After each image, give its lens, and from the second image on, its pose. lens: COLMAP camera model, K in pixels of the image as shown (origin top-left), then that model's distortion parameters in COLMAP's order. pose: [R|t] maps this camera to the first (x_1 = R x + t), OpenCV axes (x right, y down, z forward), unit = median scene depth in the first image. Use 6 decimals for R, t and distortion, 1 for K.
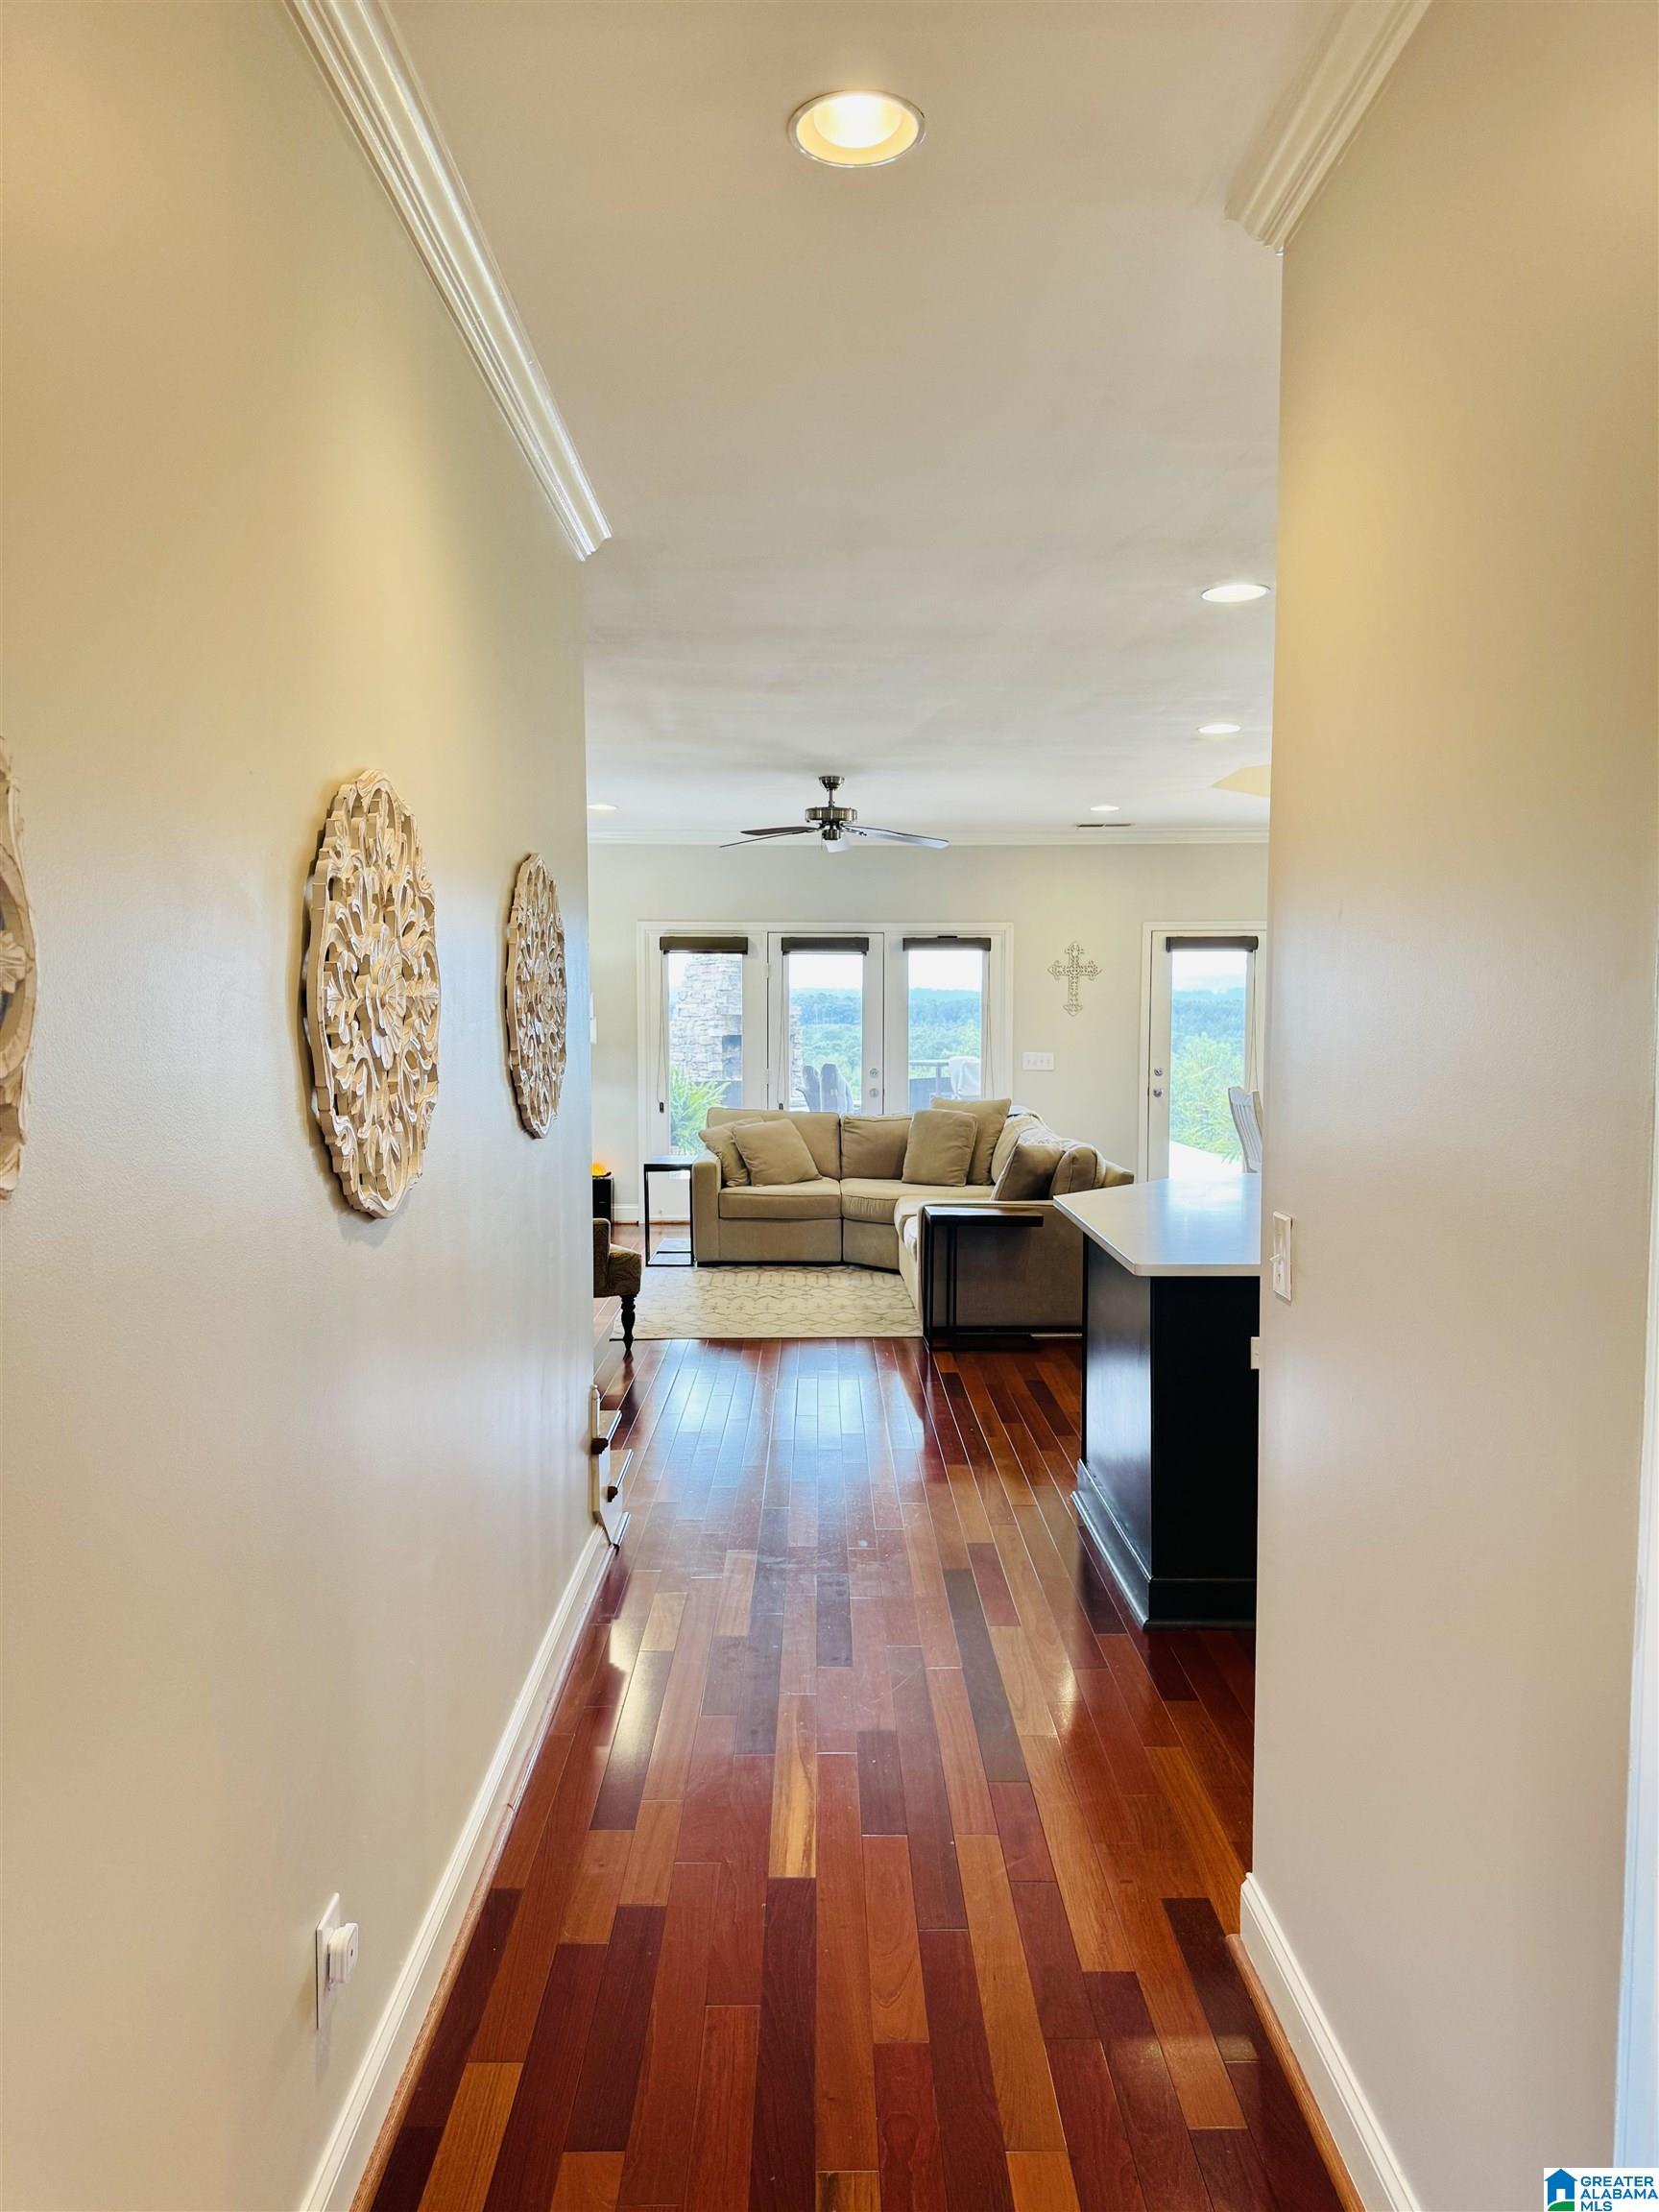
lens RADIAL K [[1550.1, 0, 832.6], [0, 1550.1, 1114.3], [0, 0, 1]] dist [0.184520, -0.384067]
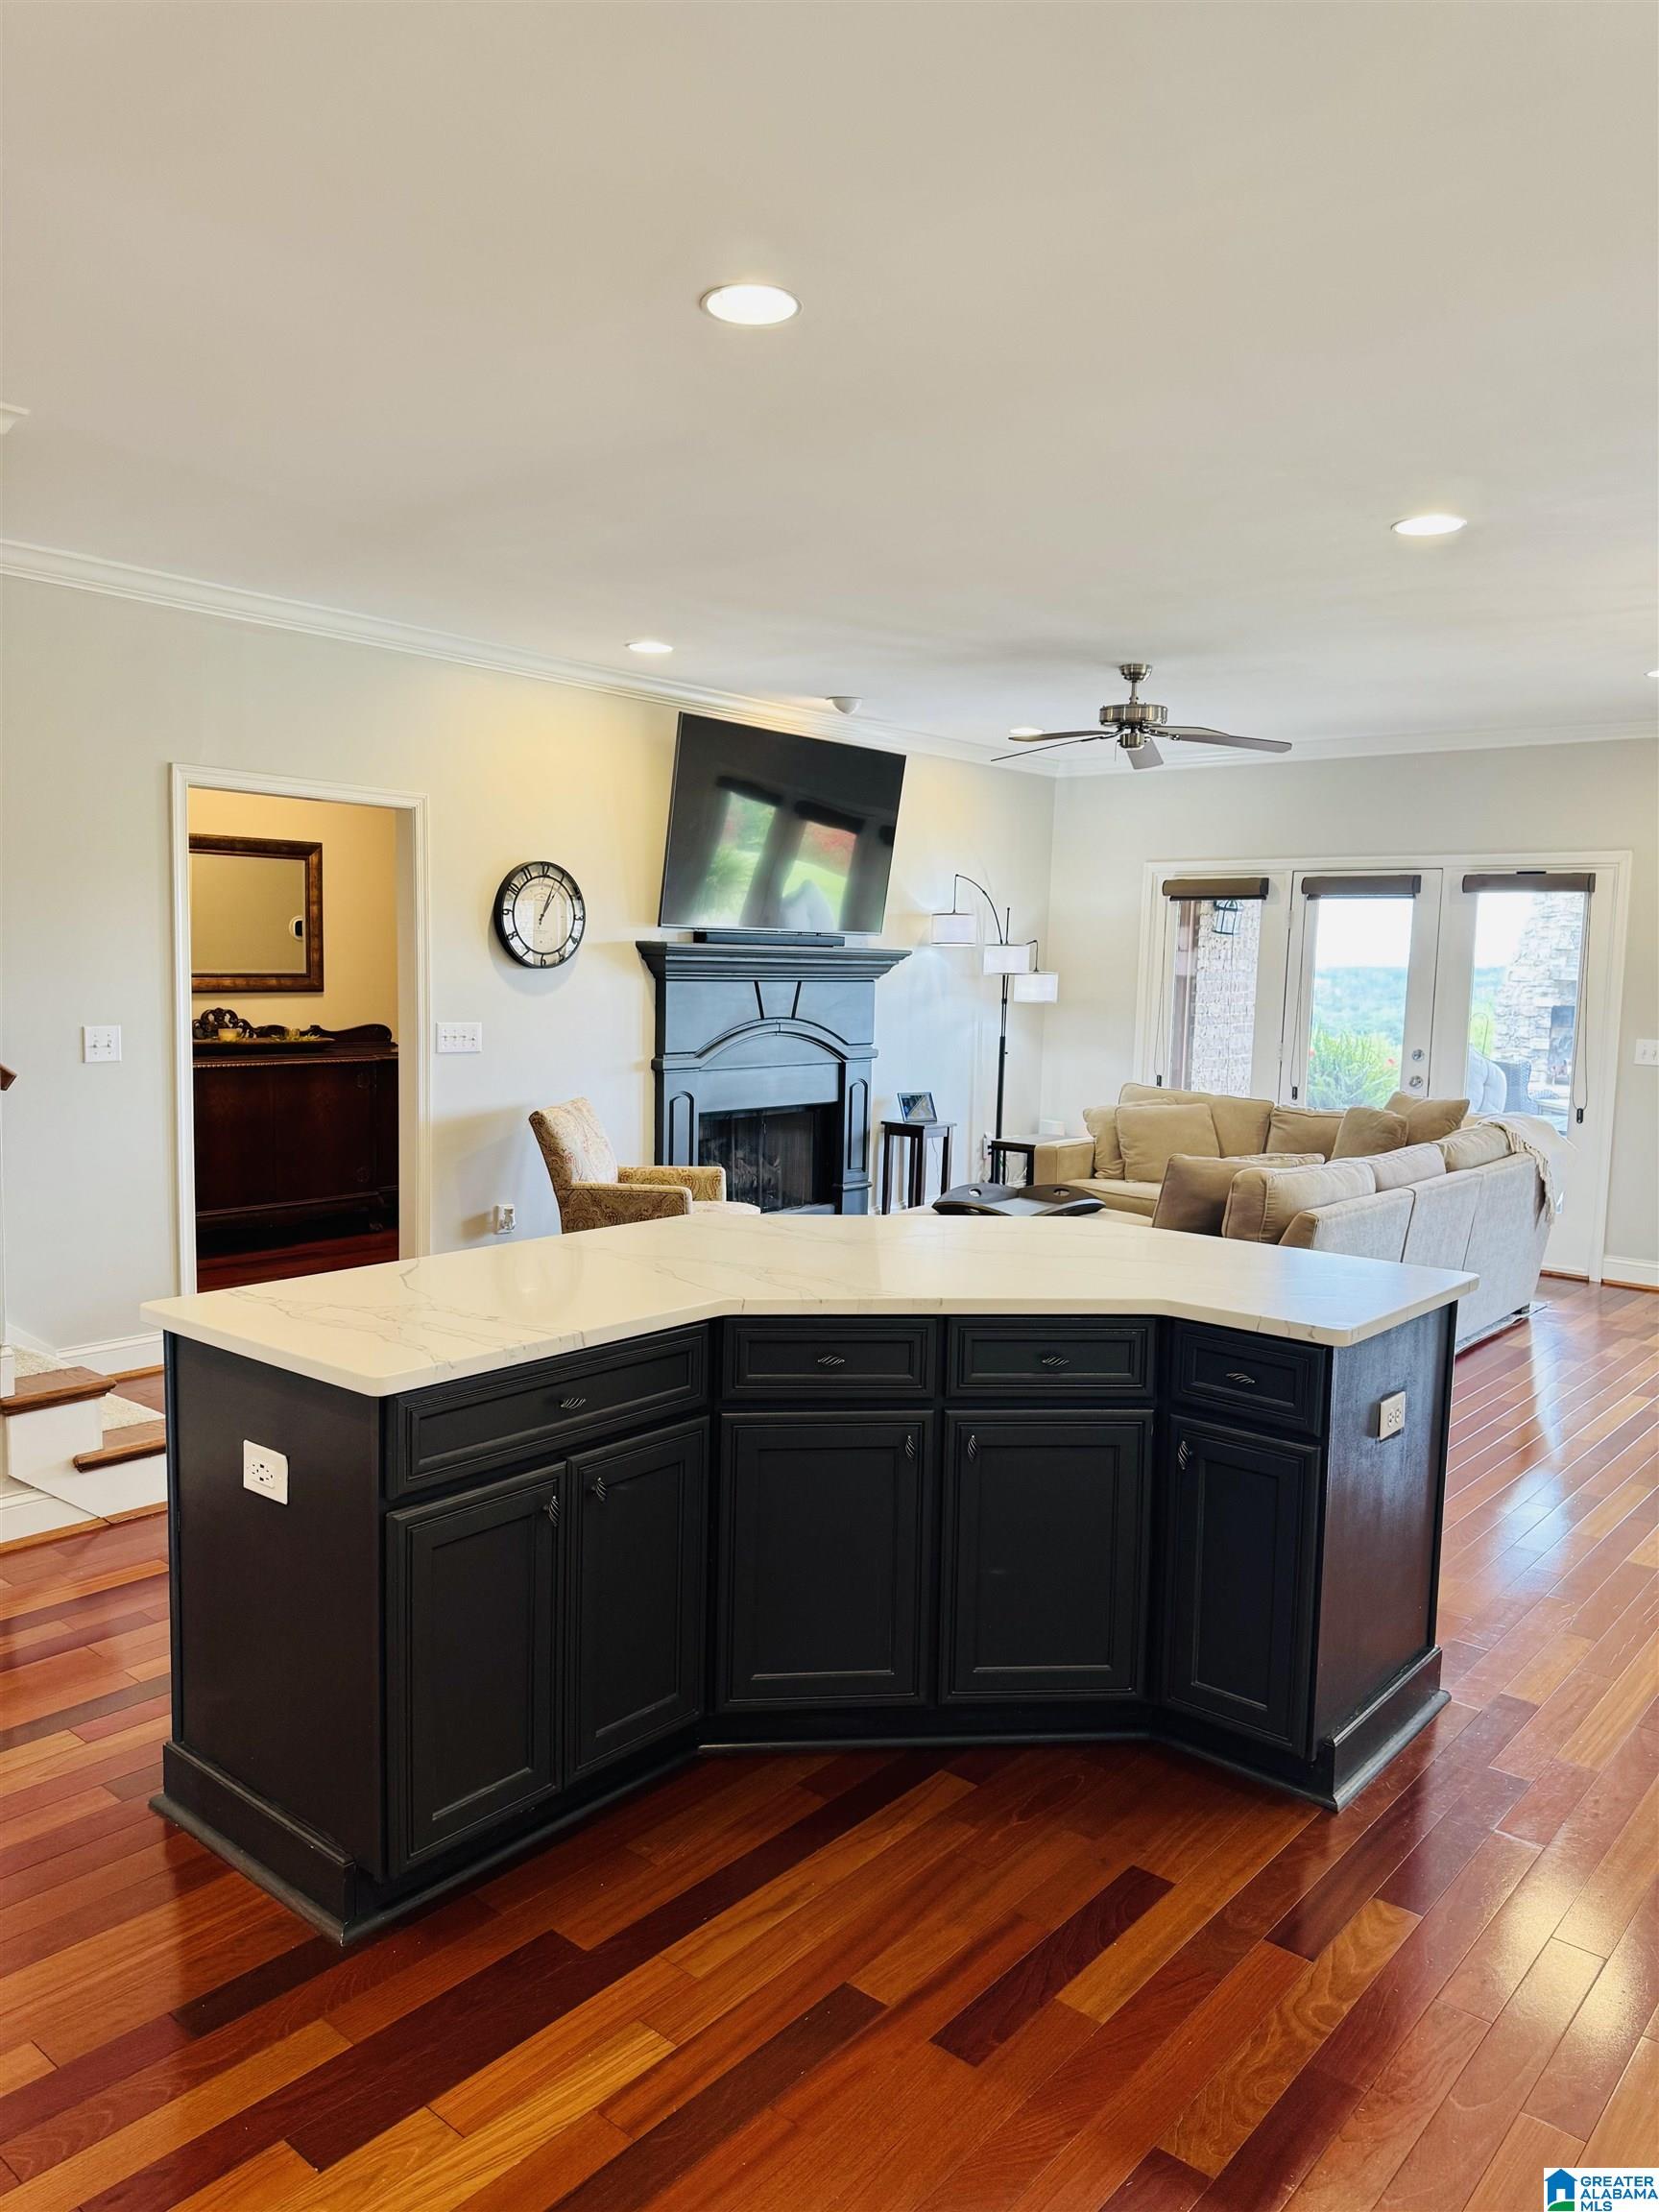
lens RADIAL K [[1550.1, 0, 832.6], [0, 1550.1, 1114.3], [0, 0, 1]] dist [0.184520, -0.384067]
pose [[0.757935, 0.084686, -0.646810, 0.311771], [-0.069385, 0.996378, 0.049149, -0.016216], [0.648630, 0.007627, 0.761066, 0.232976]]
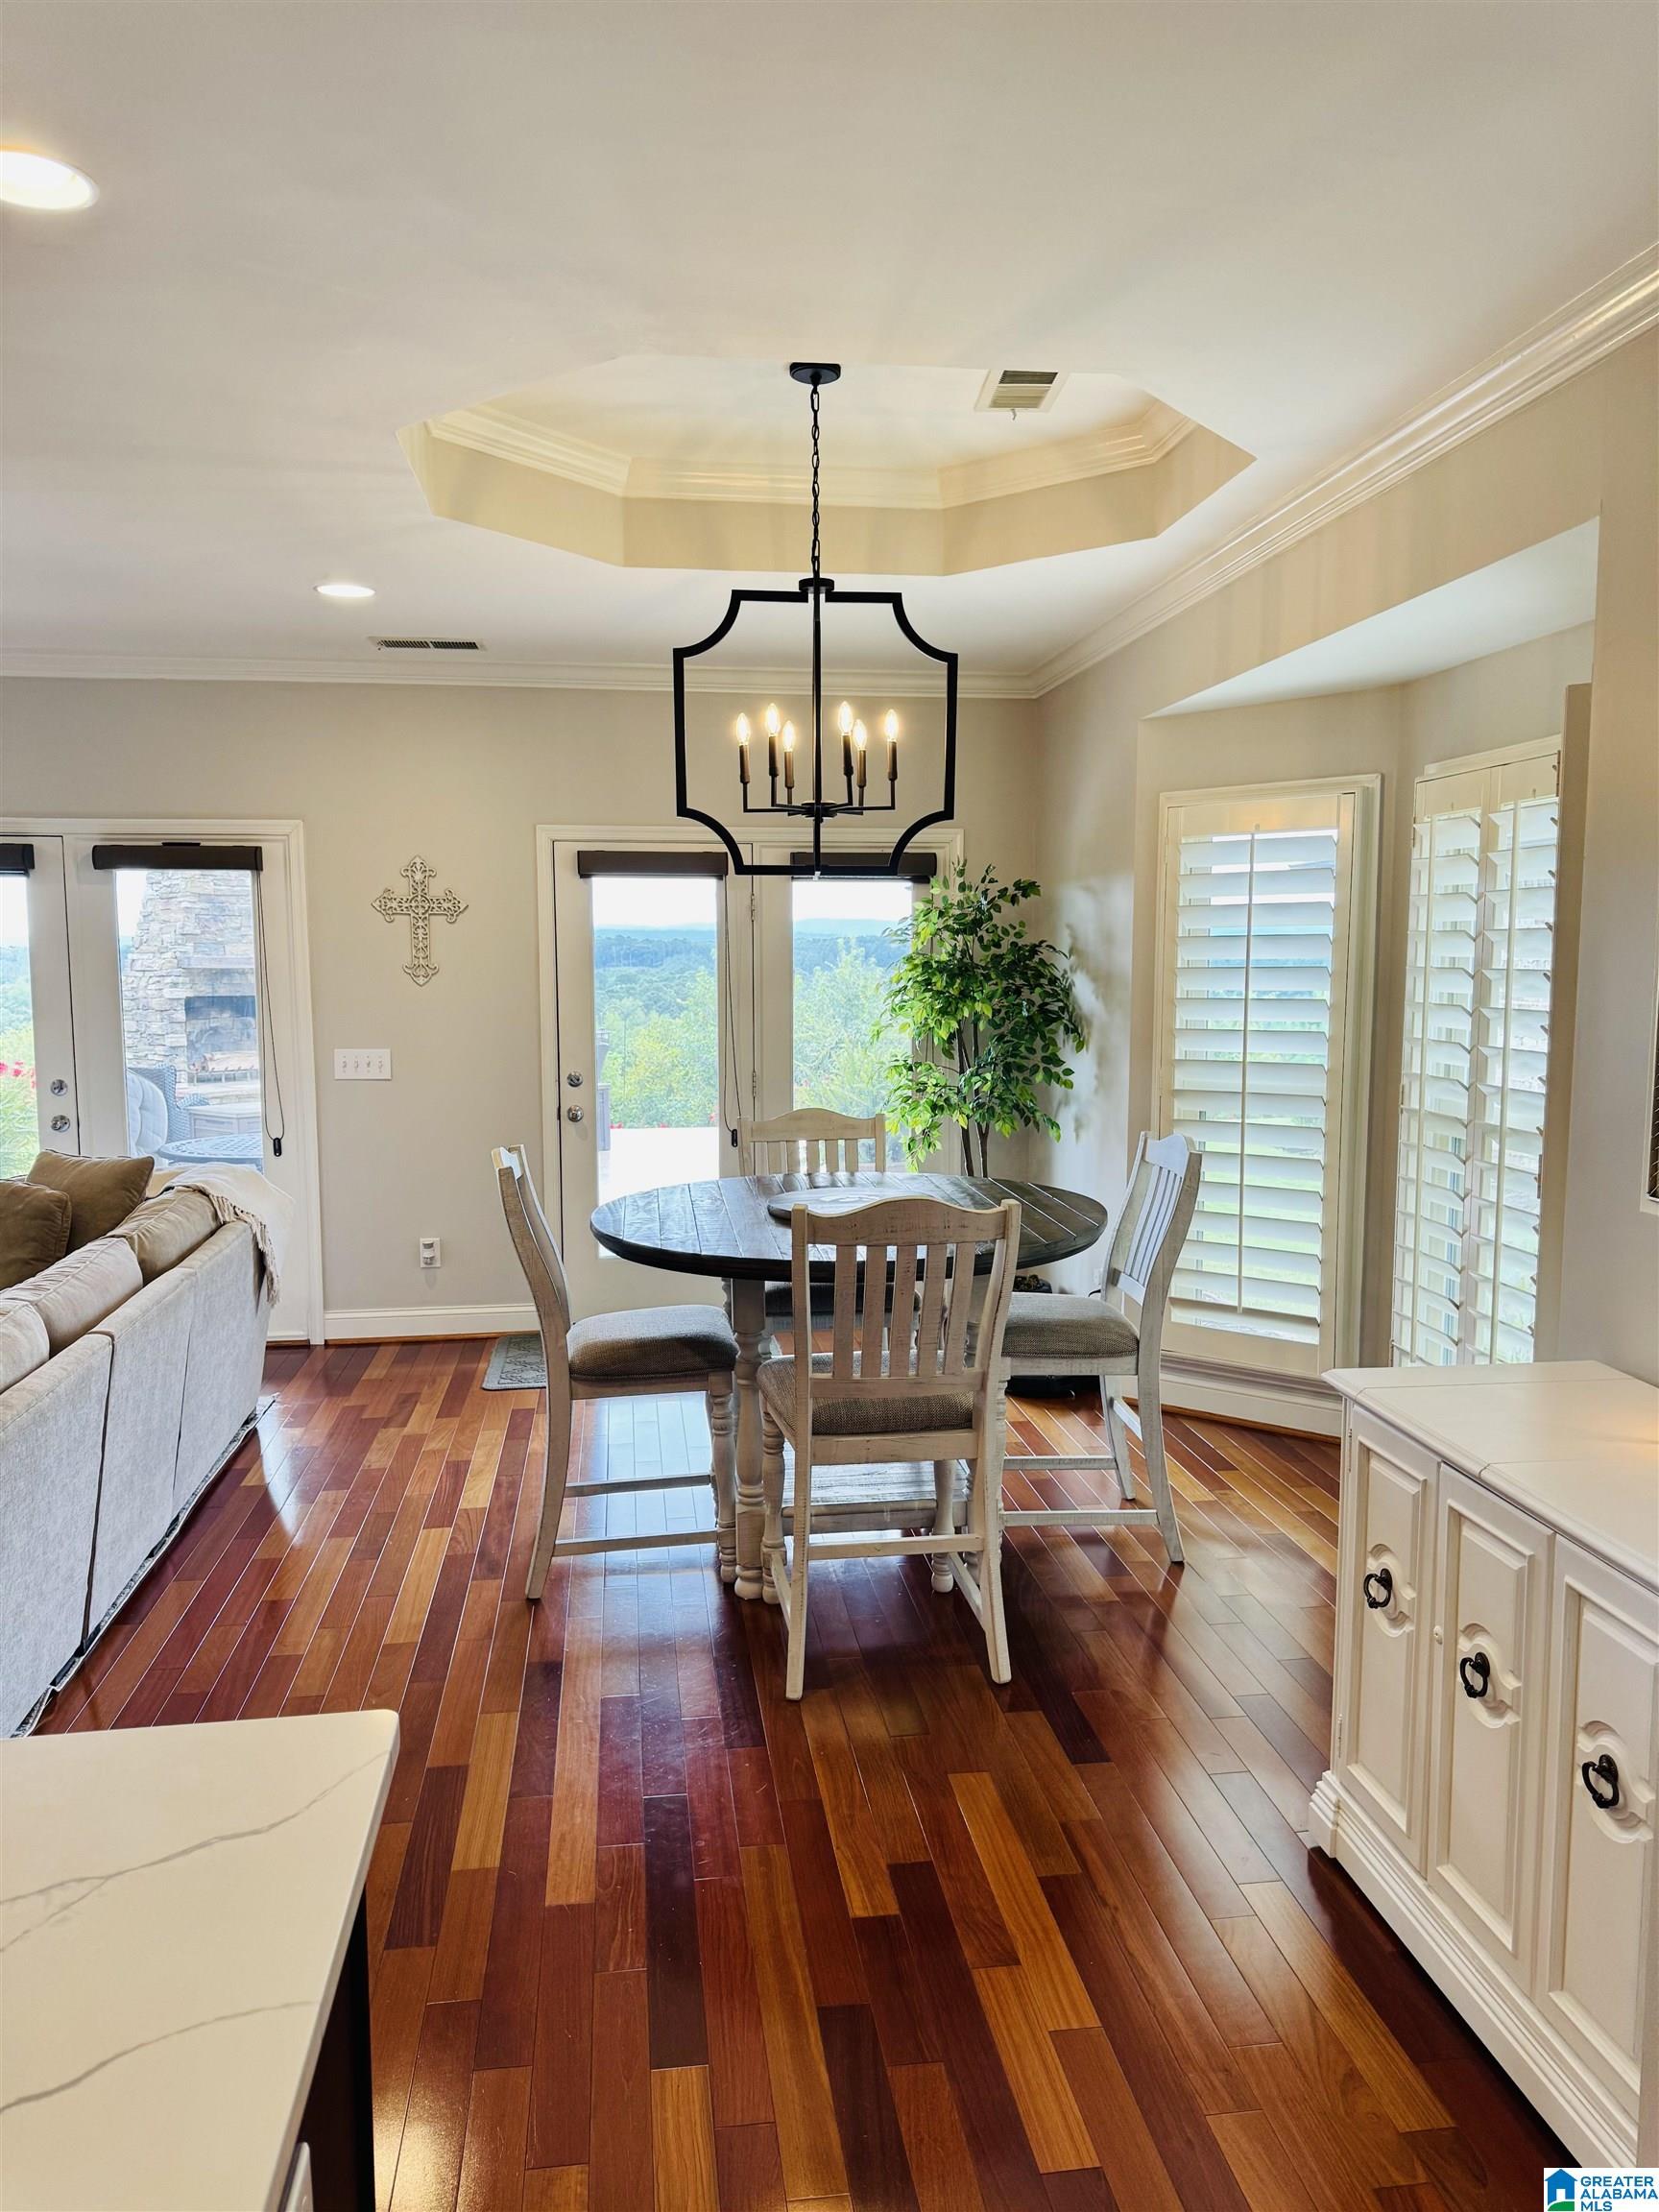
lens RADIAL K [[1550.1, 0, 832.6], [0, 1550.1, 1114.3], [0, 0, 1]] dist [0.184520, -0.384067]
pose [[0.992493, -0.016467, 0.121188, 0.235729], [0.011969, 0.999216, 0.037744, -0.035556], [-0.121715, -0.036010, 0.991912, 0.401586]]
